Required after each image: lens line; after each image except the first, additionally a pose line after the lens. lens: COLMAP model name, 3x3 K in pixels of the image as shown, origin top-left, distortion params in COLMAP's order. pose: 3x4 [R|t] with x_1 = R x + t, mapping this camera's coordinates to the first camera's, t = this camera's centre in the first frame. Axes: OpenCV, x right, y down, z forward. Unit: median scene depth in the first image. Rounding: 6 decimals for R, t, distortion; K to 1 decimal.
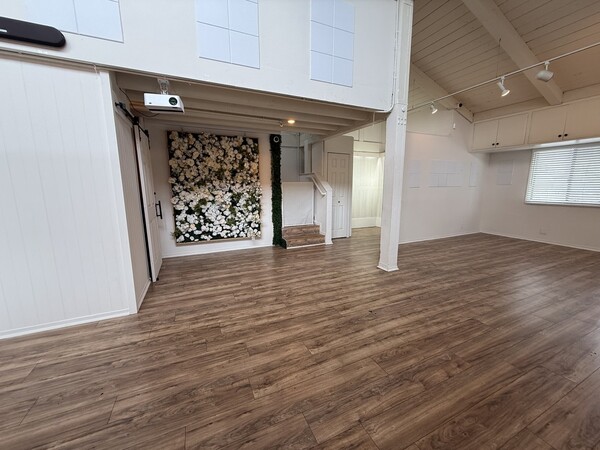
lens RADIAL K [[236.7, 0, 298.5], [0, 236.7, 224.2], [0, 0, 1]] dist [-0.000444, 0.000339]
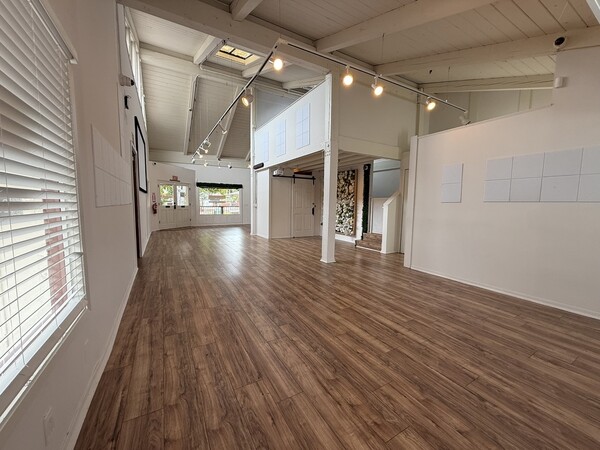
lens RADIAL K [[236.7, 0, 298.5], [0, 236.7, 224.2], [0, 0, 1]] dist [-0.000444, 0.000339]
pose [[0.097068, 0.093270, -0.990898, 1.966879], [-0.175289, 0.981639, 0.075227, -0.102968], [0.979720, 0.166391, 0.111634, 0.789941]]
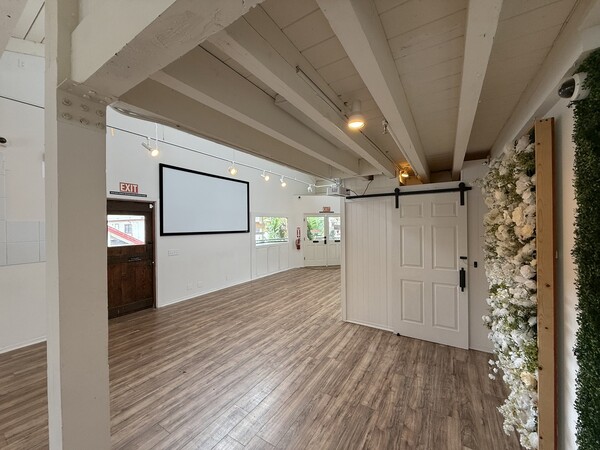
lens RADIAL K [[236.7, 0, 298.5], [0, 236.7, 224.2], [0, 0, 1]] dist [-0.000444, 0.000339]
pose [[-0.831495, 0.012685, -0.555388, 0.364711], [-0.075387, 0.987915, 0.135429, -0.377720], [0.550394, 0.154478, -0.820490, 1.627027]]
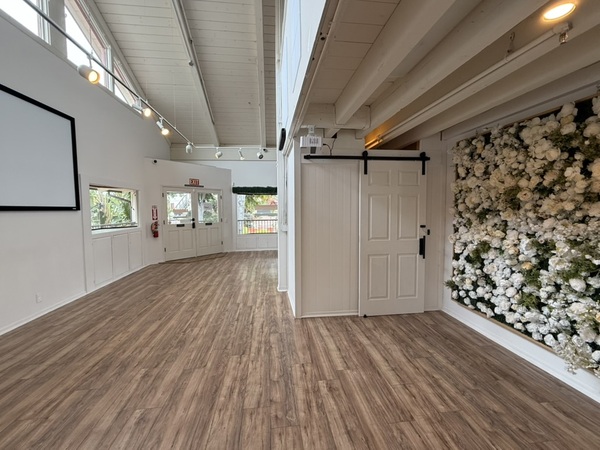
lens RADIAL K [[257.4, 0, 298.2], [0, 257.4, 223.4], [0, 0, 1]] dist [0.000490, -0.000082]
pose [[-0.301479, 0.062475, -0.951424, 0.457227], [-0.146773, 0.982917, 0.111051, -0.215332], [0.942108, 0.173123, -0.287159, 1.035660]]
